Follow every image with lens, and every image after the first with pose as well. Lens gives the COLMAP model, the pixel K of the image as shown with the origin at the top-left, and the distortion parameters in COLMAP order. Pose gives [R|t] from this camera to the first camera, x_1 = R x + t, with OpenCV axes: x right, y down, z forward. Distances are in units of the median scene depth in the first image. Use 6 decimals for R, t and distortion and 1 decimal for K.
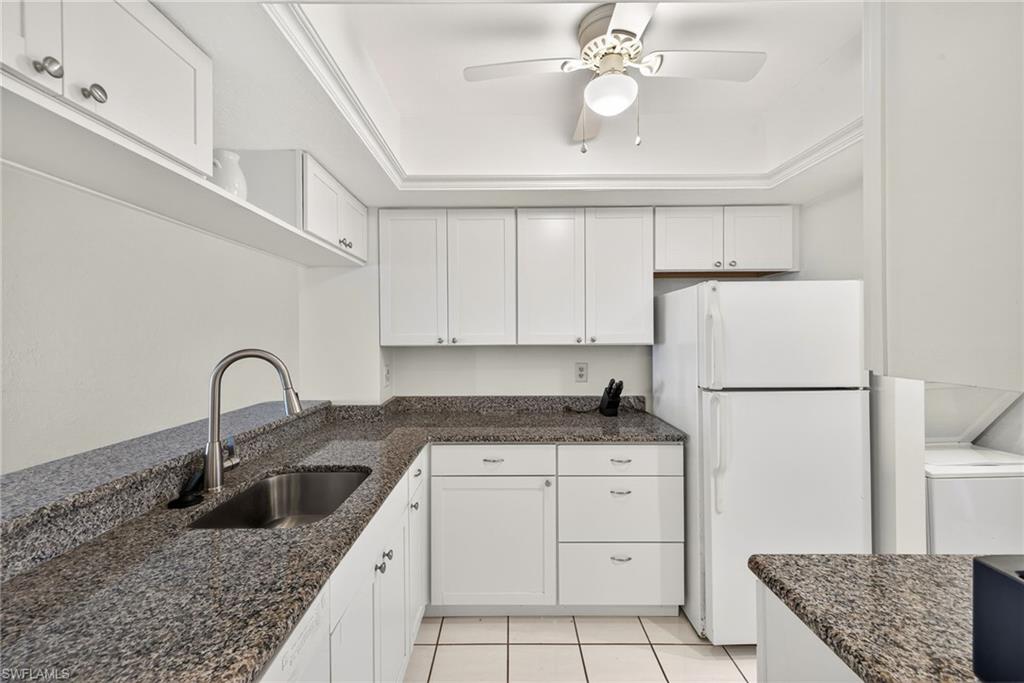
lens RADIAL K [[436.1, 0, 509.9], [0, 436.1, 333.2], [0, 0, 1]] dist [0.001809, -0.000055]
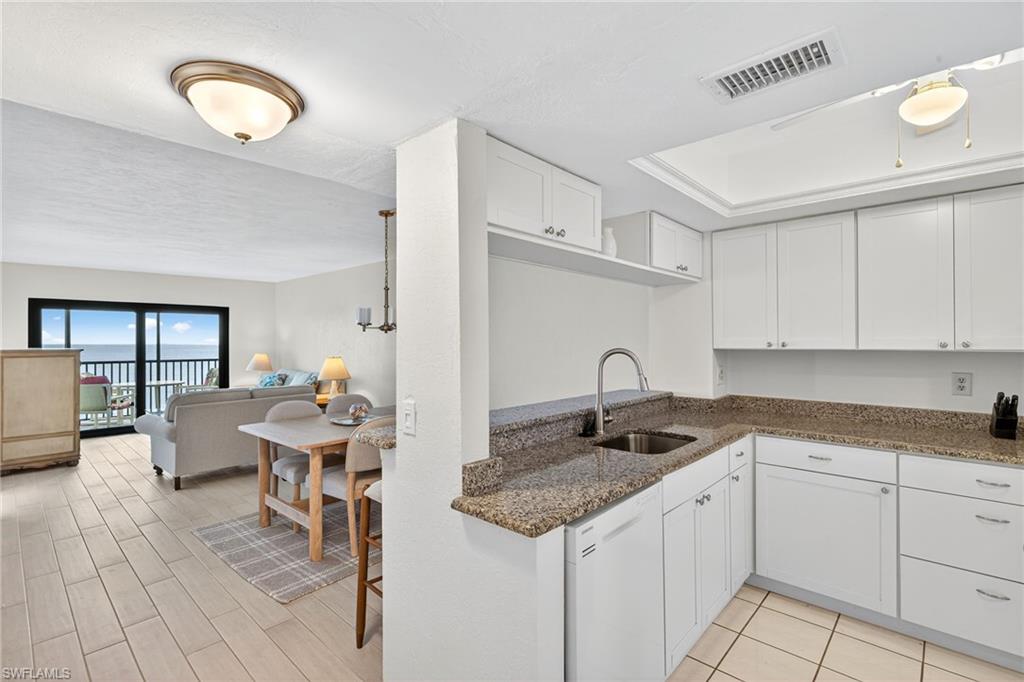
lens RADIAL K [[469.9, 0, 512.0], [0, 469.9, 341.0], [0, 0, 1]] dist [0.001971, -0.000013]
pose [[0.738788, 0.001691, -0.673936, 0.177997], [0.002790, 0.999981, 0.005568, -0.001022], [0.673932, -0.005994, 0.738769, -0.344061]]
